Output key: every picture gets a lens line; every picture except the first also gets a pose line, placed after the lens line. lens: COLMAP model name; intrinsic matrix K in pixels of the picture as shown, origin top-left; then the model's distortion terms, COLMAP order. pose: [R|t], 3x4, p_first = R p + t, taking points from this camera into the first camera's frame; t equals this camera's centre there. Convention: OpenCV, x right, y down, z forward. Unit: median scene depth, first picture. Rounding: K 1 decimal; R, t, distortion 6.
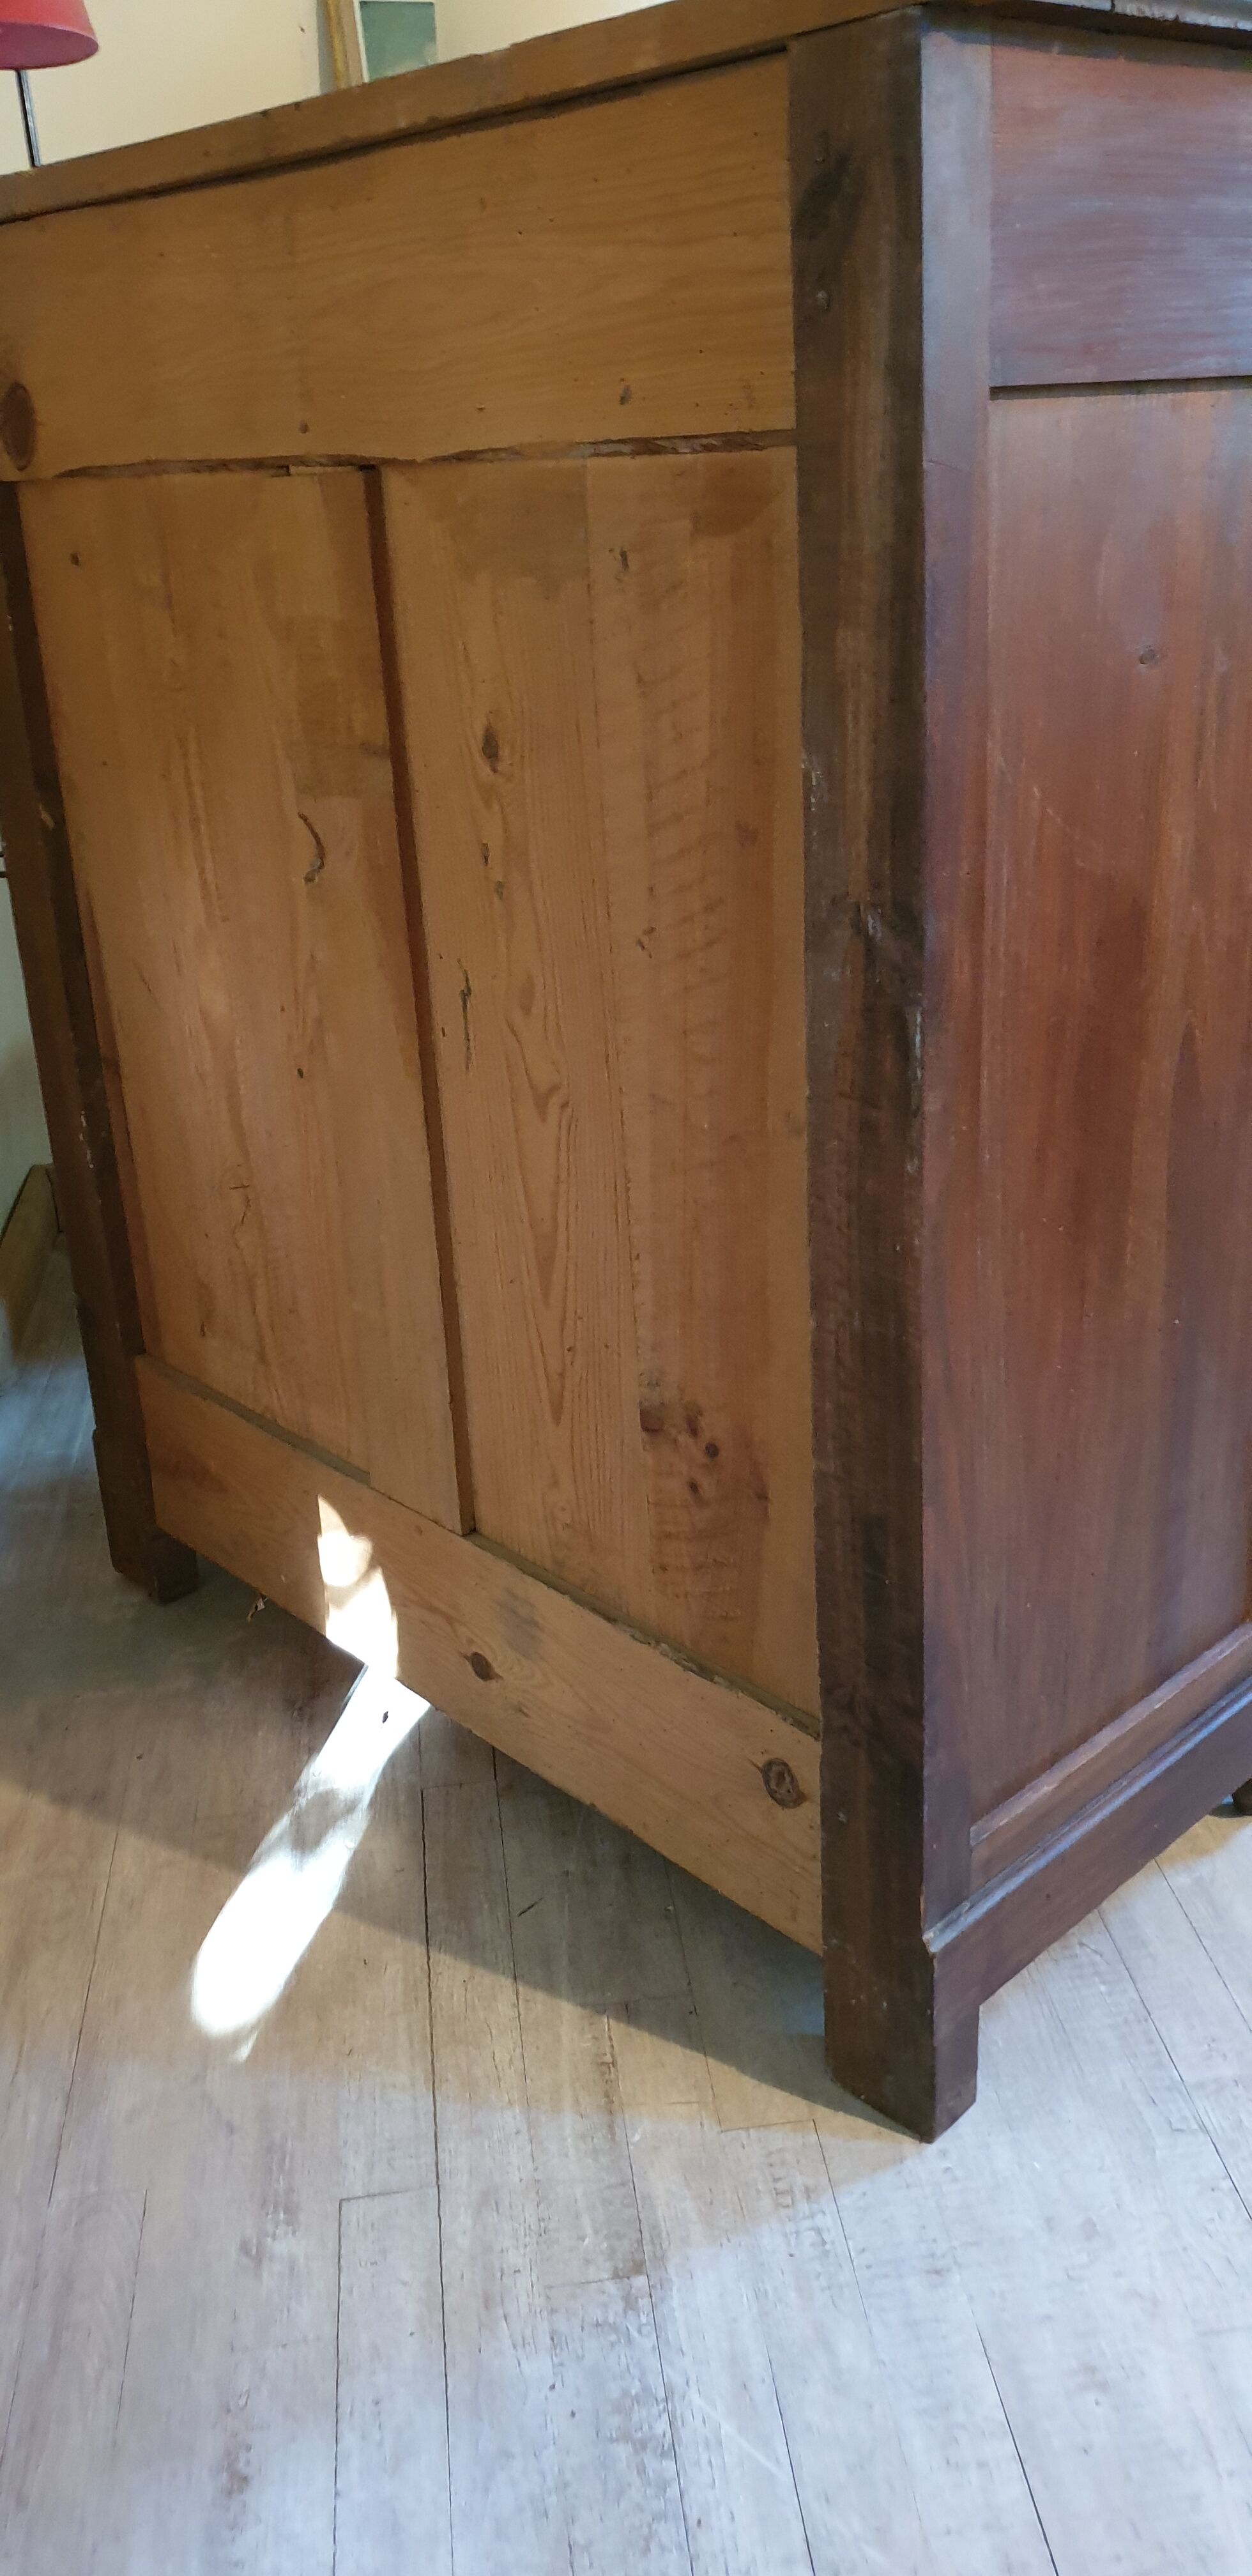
lens RADIAL K [[2026.9, 0, 626.0], [0, 2026.9, 1288.0], [0, 0, 1]] dist [0.000758, -0.005559]
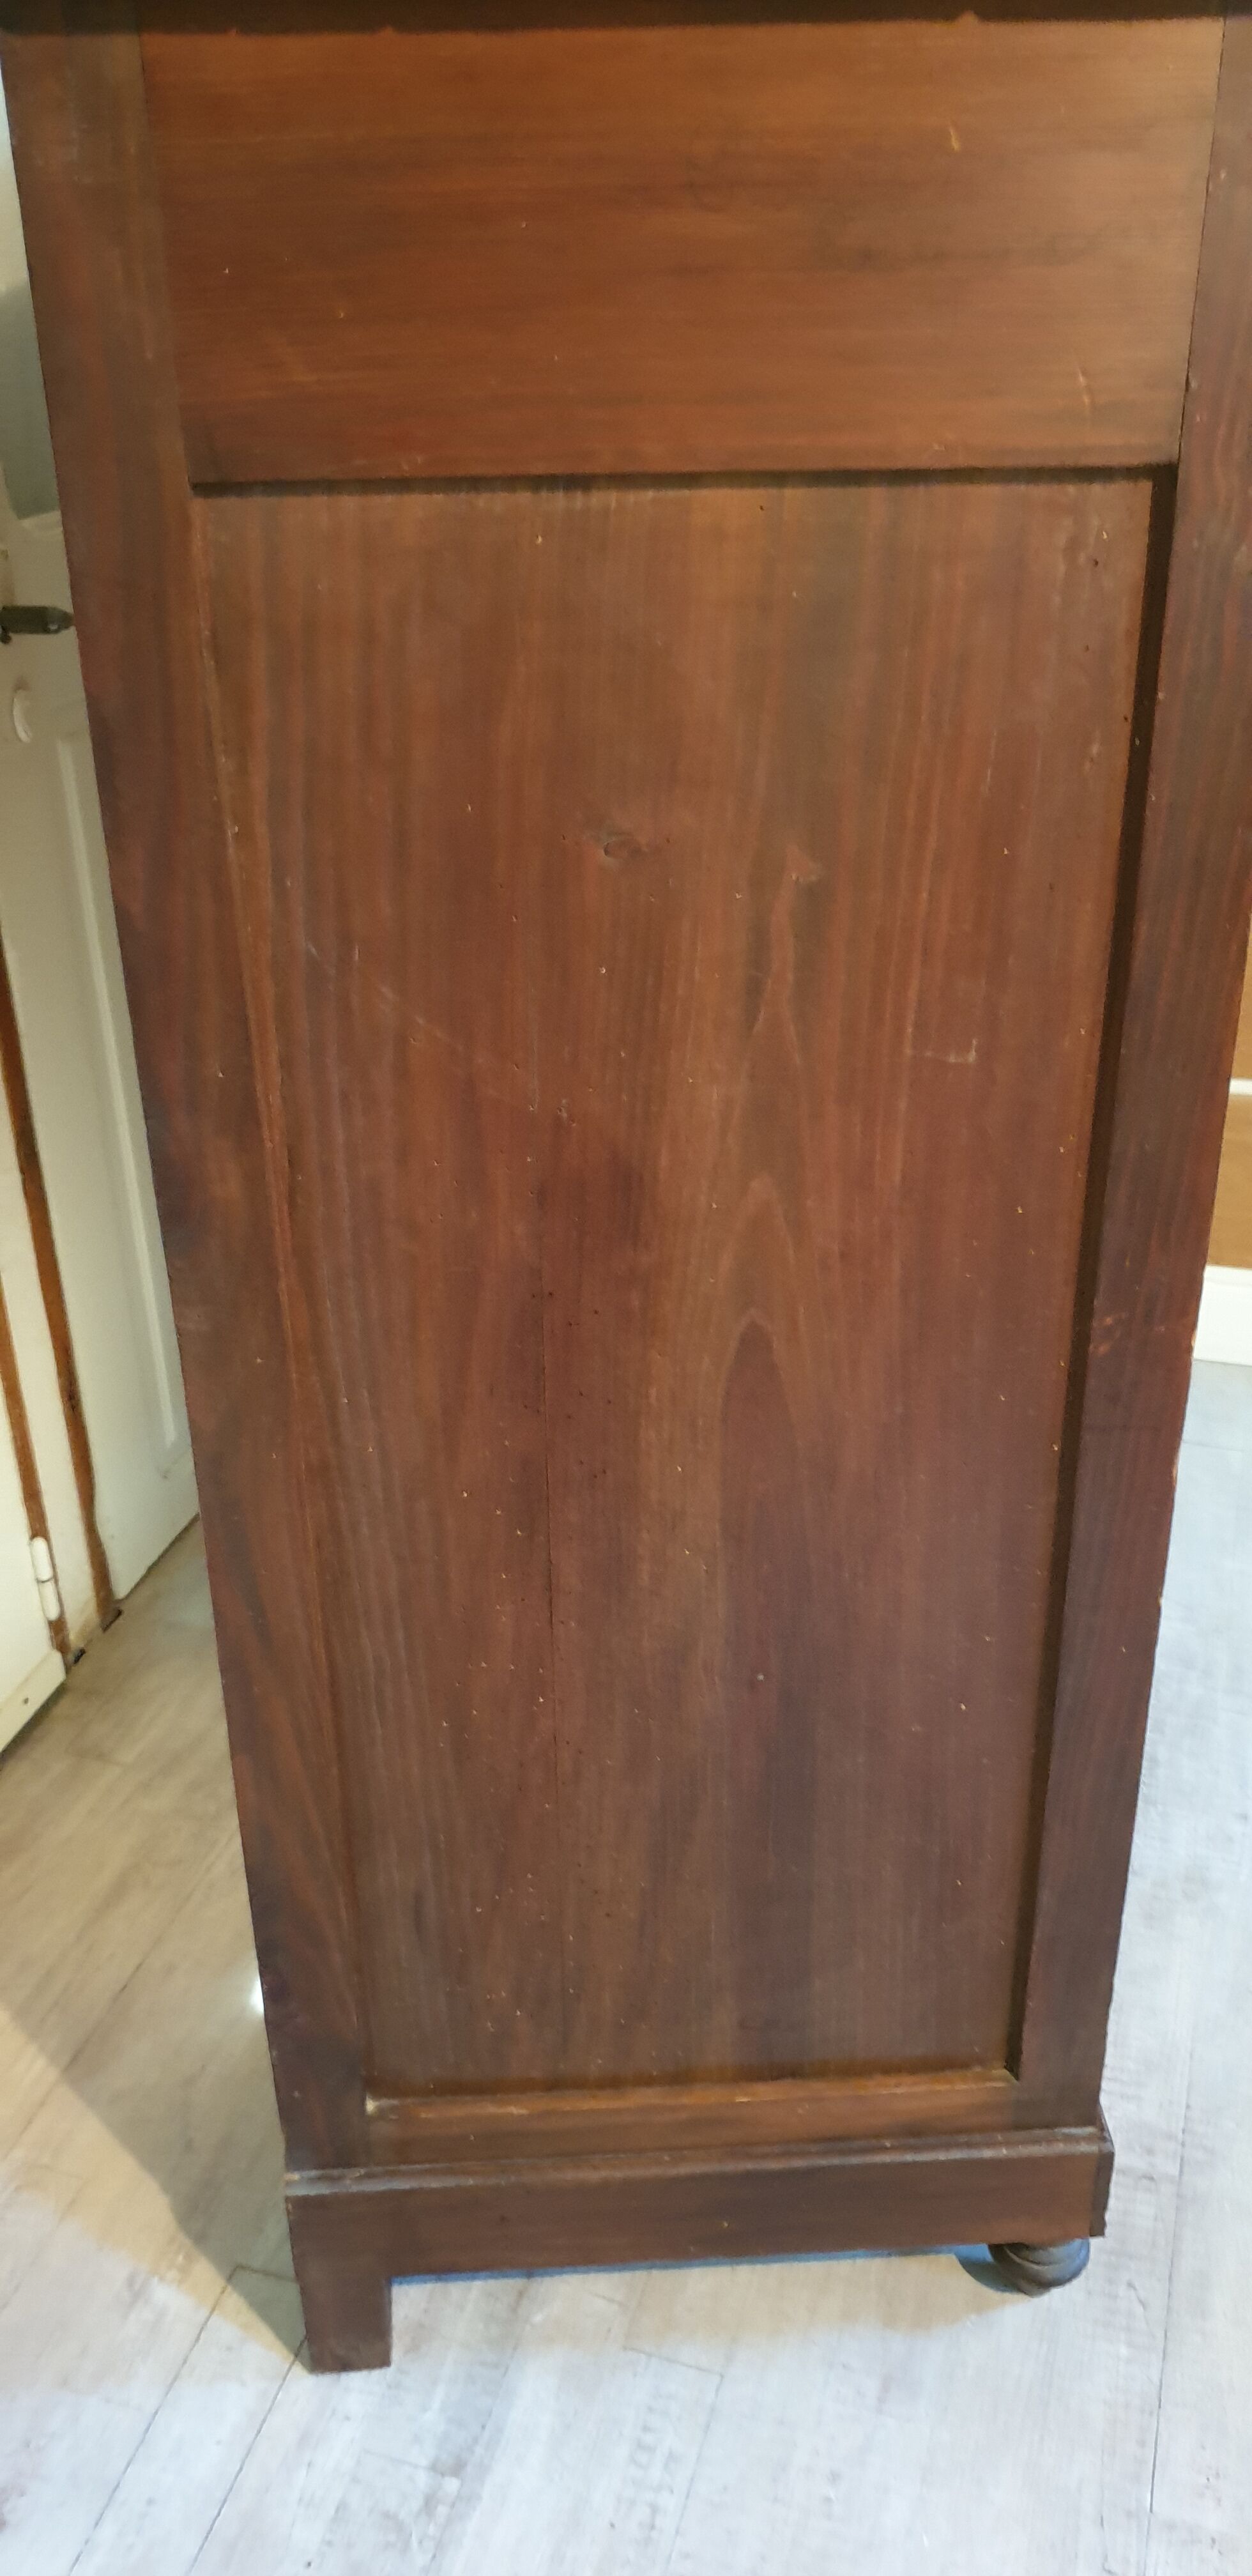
lens RADIAL K [[2026.9, 0, 626.0], [0, 2026.9, 1288.0], [0, 0, 1]] dist [0.000758, -0.005559]
pose [[0.766722, 0.341112, -0.543857, 0.651974], [-0.280153, 0.940018, 0.194631, -0.279981], [0.577626, 0.003136, 0.816295, 0.375684]]
